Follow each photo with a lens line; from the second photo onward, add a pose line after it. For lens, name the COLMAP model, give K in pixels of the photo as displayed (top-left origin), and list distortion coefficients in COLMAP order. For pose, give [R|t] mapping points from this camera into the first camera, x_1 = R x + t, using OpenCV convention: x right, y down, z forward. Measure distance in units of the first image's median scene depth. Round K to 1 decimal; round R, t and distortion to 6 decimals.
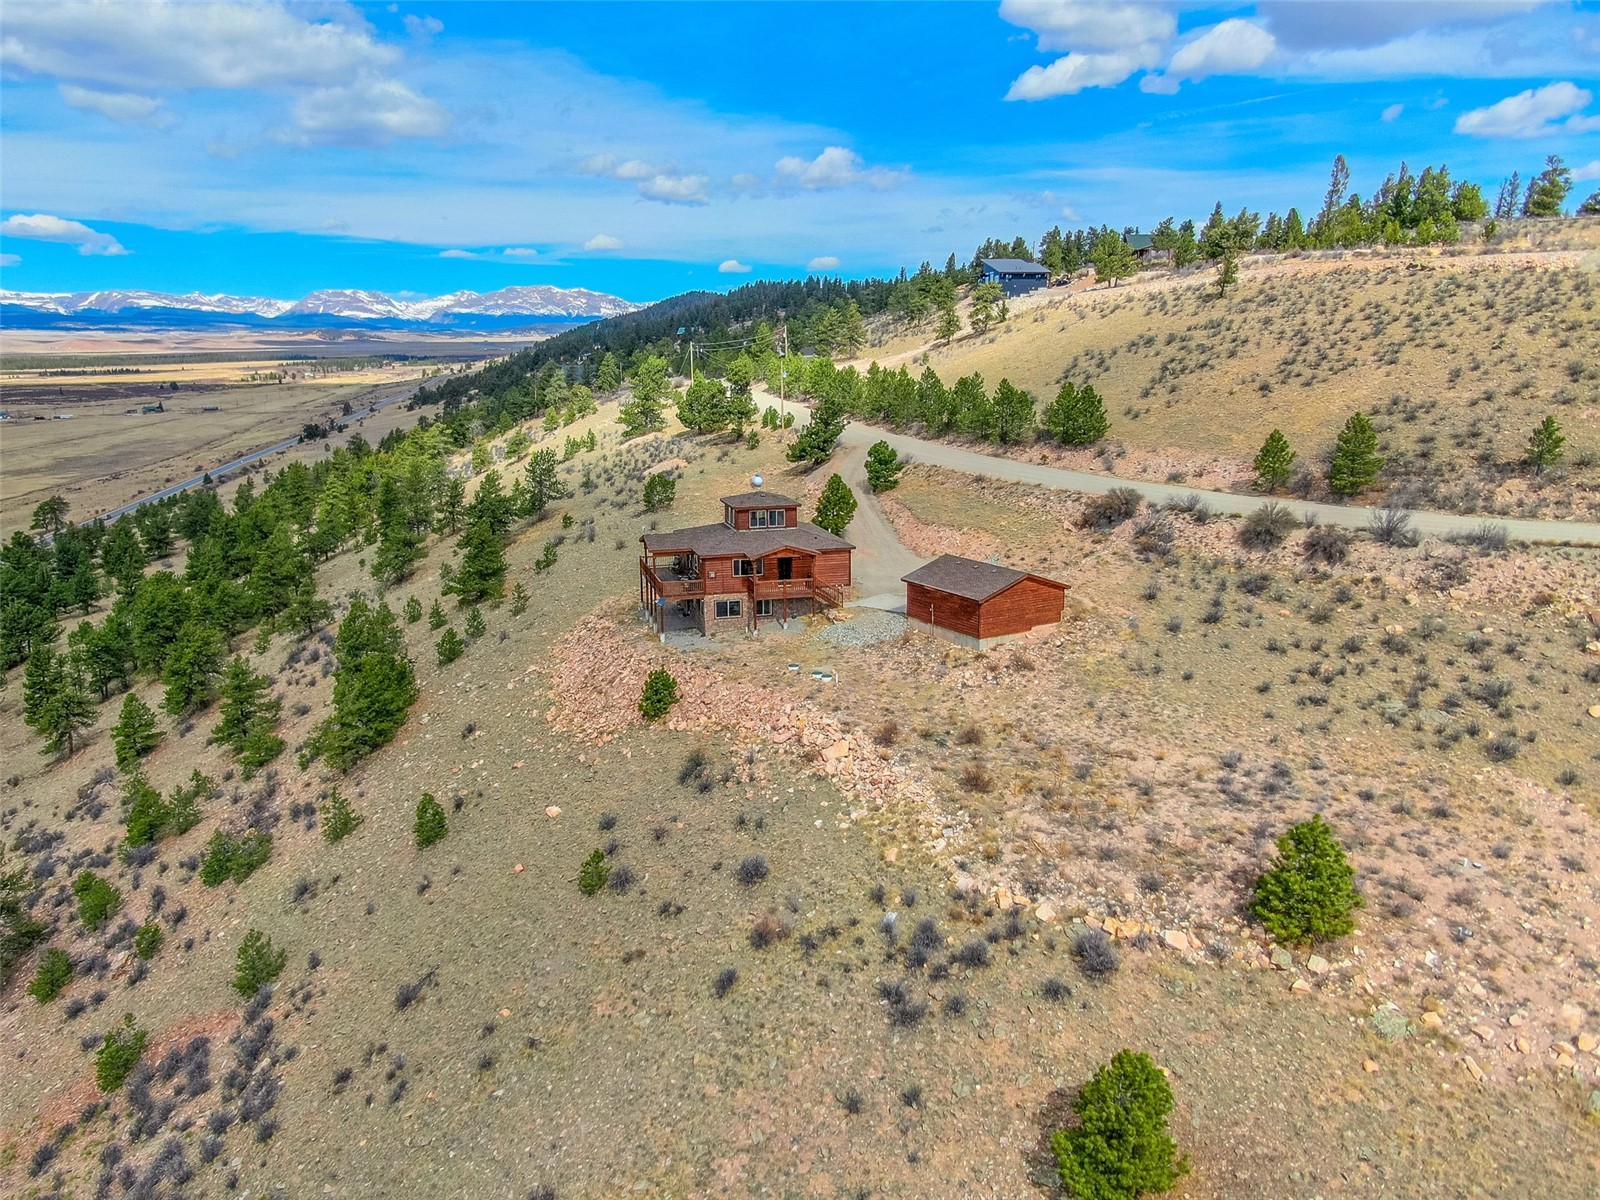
lens RADIAL K [[1241.4, 0, 800.0], [0, 1241.4, 600.0], [0, 0, 1]] dist [0.002519, 0.000755]
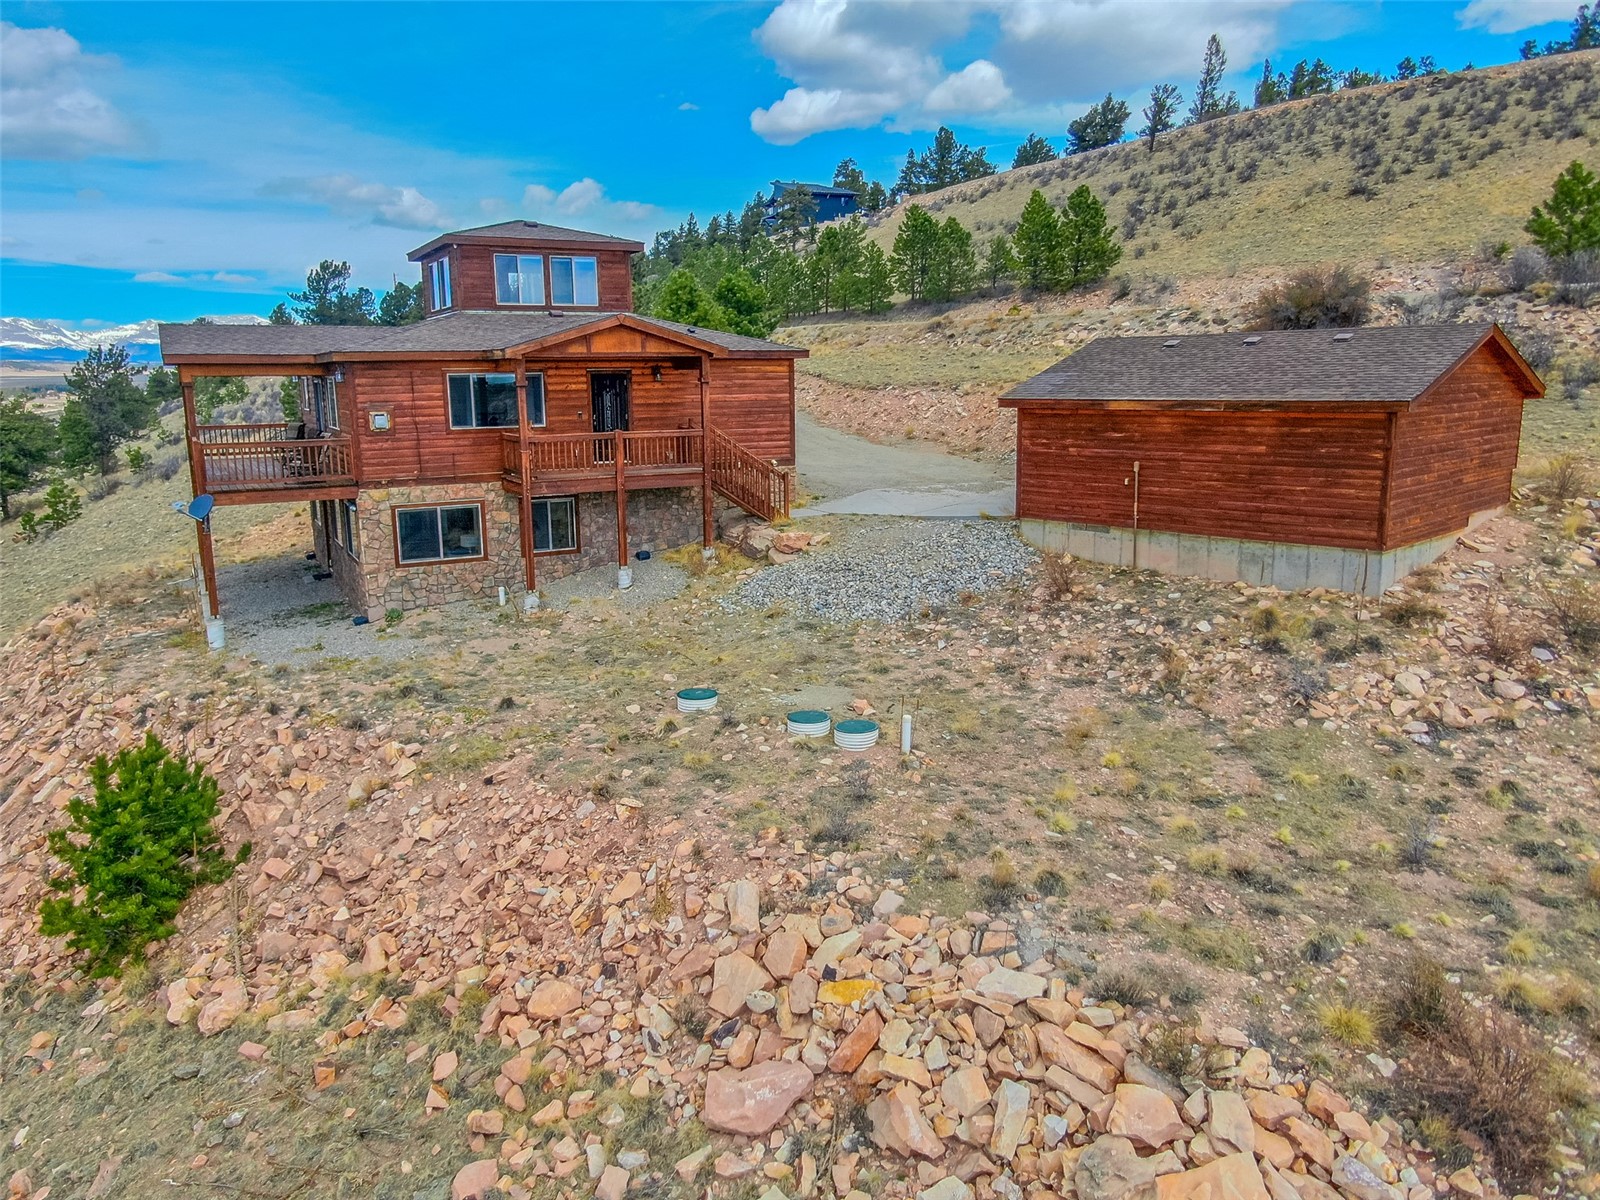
lens RADIAL K [[1241.4, 0, 800.0], [0, 1241.4, 600.0], [0, 0, 1]] dist [0.002519, 0.000755]
pose [[0.977936, -0.048633, 0.203167, -0.033669], [0.054227, 0.998285, -0.022056, 0.036996], [-0.201746, 0.032586, 0.978896, 0.683766]]
